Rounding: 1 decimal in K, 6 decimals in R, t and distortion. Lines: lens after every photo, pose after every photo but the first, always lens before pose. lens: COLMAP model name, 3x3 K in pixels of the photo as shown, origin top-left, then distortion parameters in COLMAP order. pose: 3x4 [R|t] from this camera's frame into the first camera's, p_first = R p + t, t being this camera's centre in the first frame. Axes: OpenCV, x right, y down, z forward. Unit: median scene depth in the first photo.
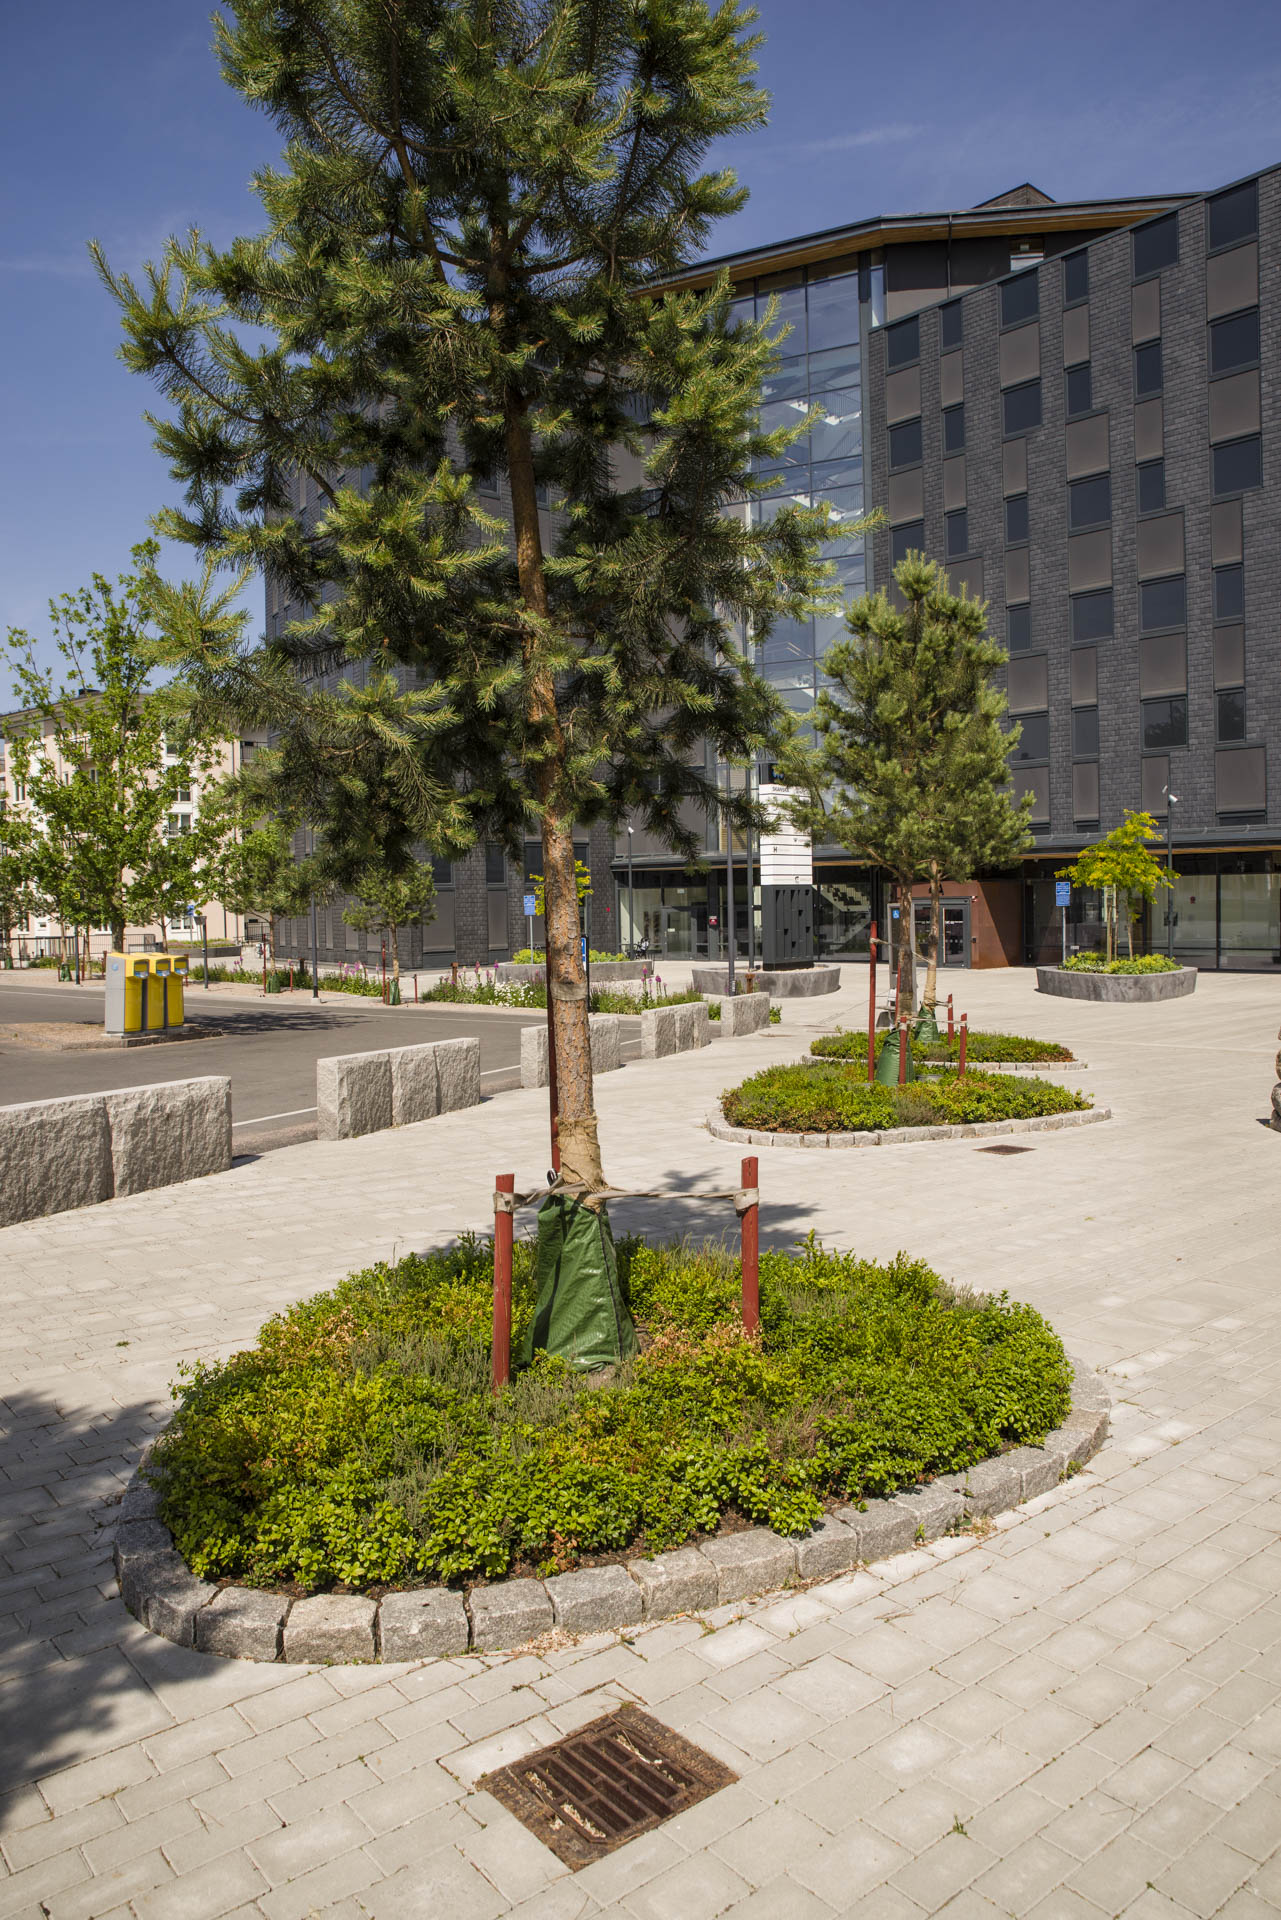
lens RADIAL K [[1318.9, 0, 640.8], [0, 1318.9, 960.2], [0, 0, 1]] dist [-0.103516, 0.063068]
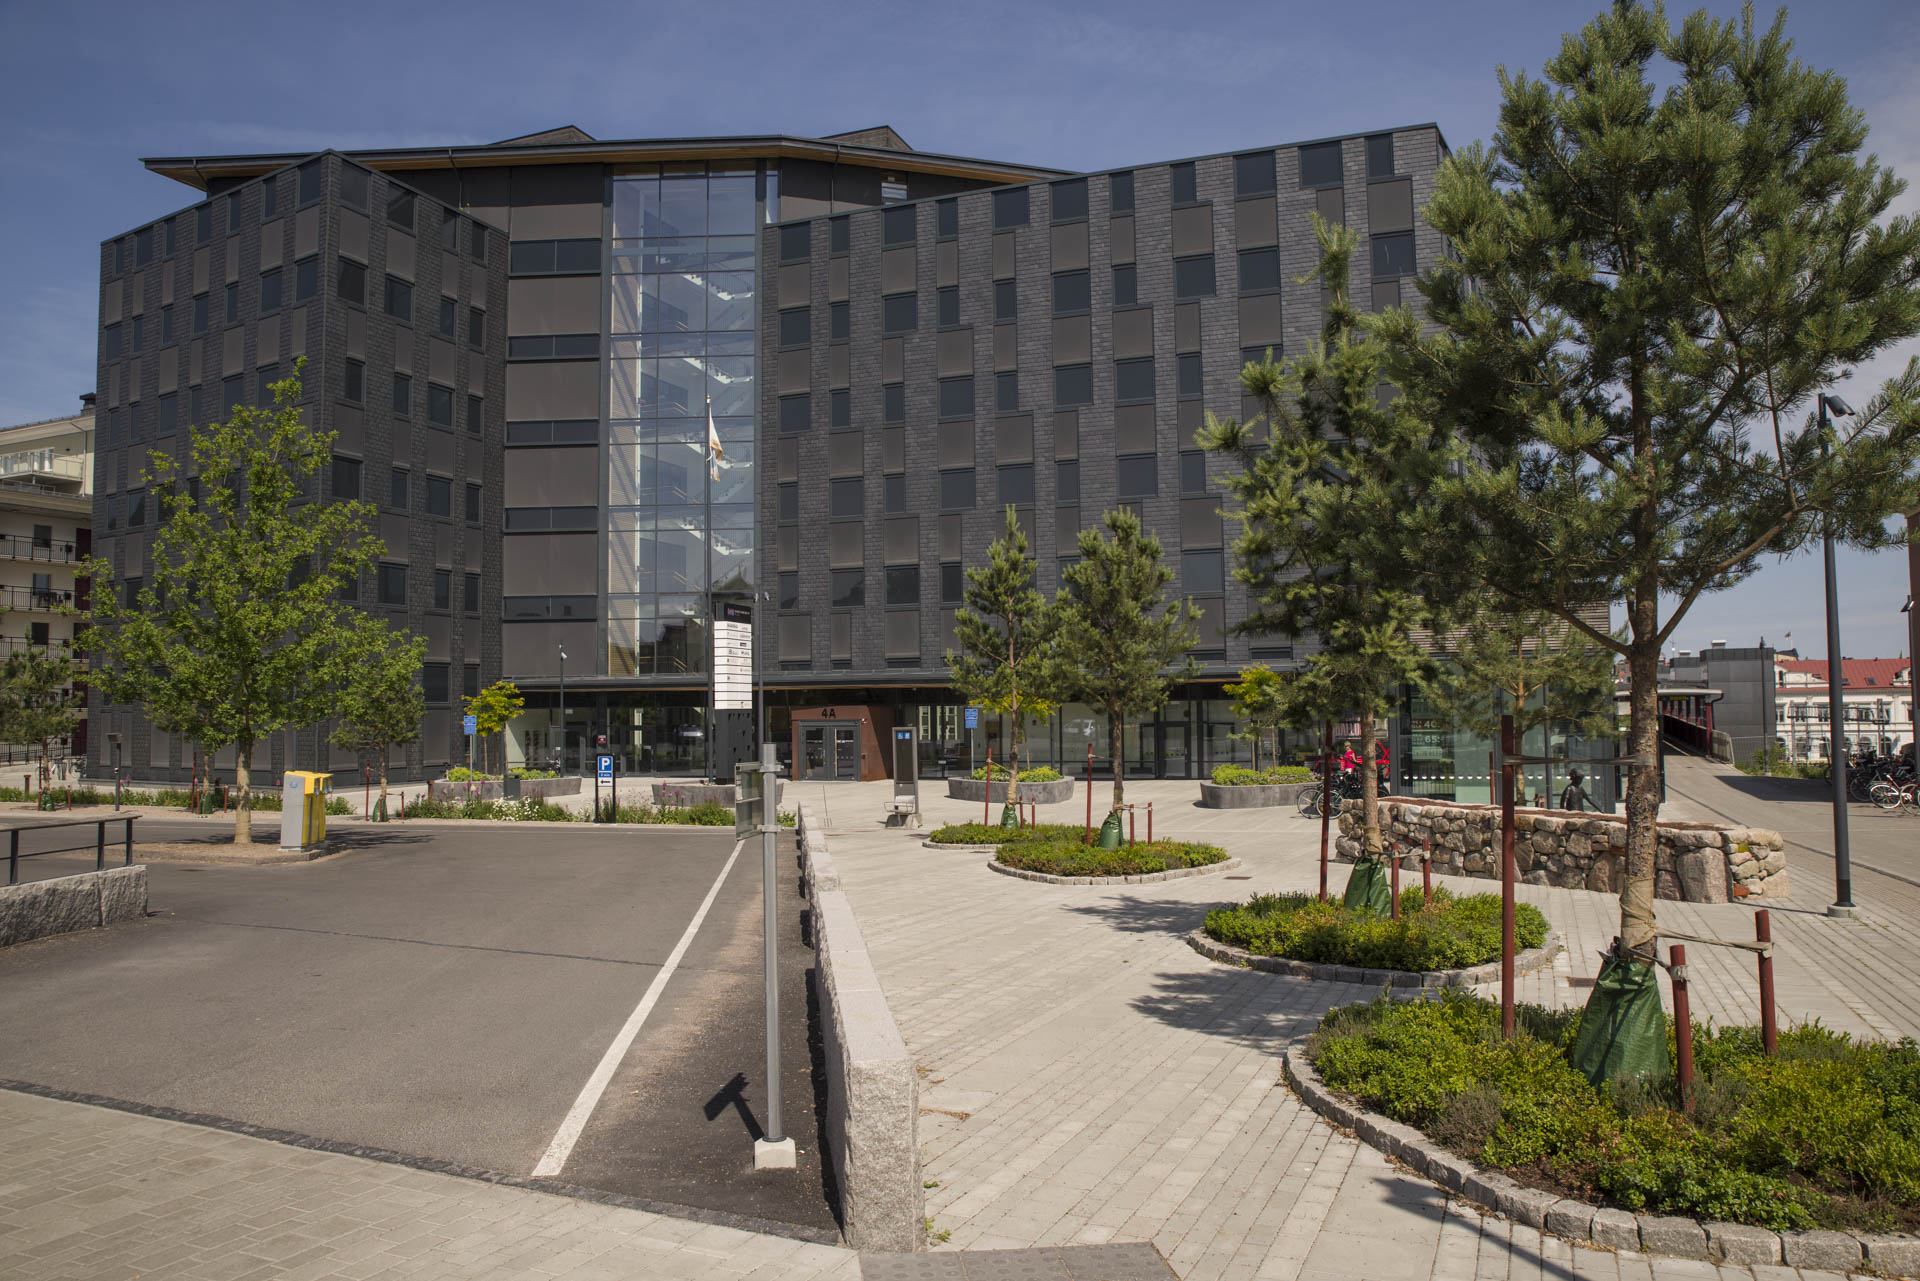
lens RADIAL K [[1318.9, 0, 955.1], [0, 1318.9, 637.2], [0, 0, 1]] dist [-0.103516, 0.063068]
pose [[0.896519, 0.032005, 0.441847, -0.191982], [0.014934, 0.994637, -0.102346, 0.000556], [-0.442753, 0.098354, 0.891233, -0.090583]]
